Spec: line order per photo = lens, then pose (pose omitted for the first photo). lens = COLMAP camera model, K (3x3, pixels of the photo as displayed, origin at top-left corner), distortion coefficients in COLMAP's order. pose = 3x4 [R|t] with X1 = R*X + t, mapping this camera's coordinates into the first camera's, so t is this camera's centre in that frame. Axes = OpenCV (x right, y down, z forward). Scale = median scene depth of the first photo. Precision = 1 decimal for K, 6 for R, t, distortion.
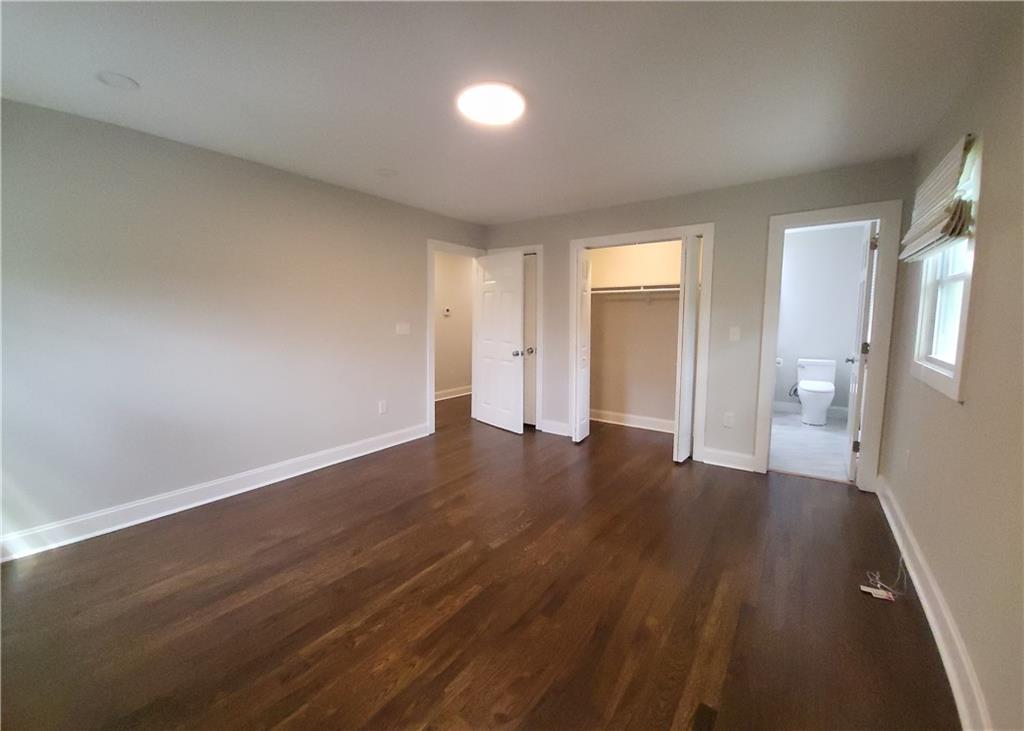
lens RADIAL K [[396.5, 0, 512.6], [0, 396.5, 360.6], [0, 0, 1]] dist [-0.041300, 0.000044]
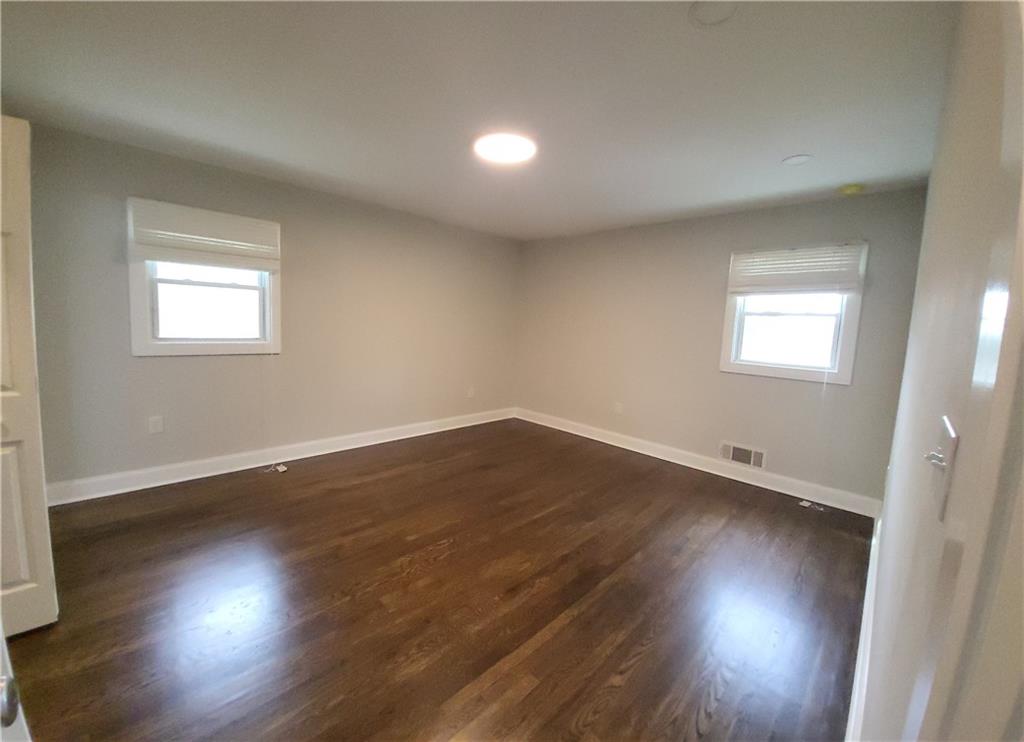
lens RADIAL K [[385.4, 0, 514.7], [0, 385.4, 353.8], [0, 0, 1]] dist [-0.062965, -0.000058]
pose [[-0.990426, -0.047066, 0.129773, -0.222005], [-0.022957, 0.983148, 0.181363, -0.177642], [-0.136122, 0.176647, -0.974816, 1.707064]]
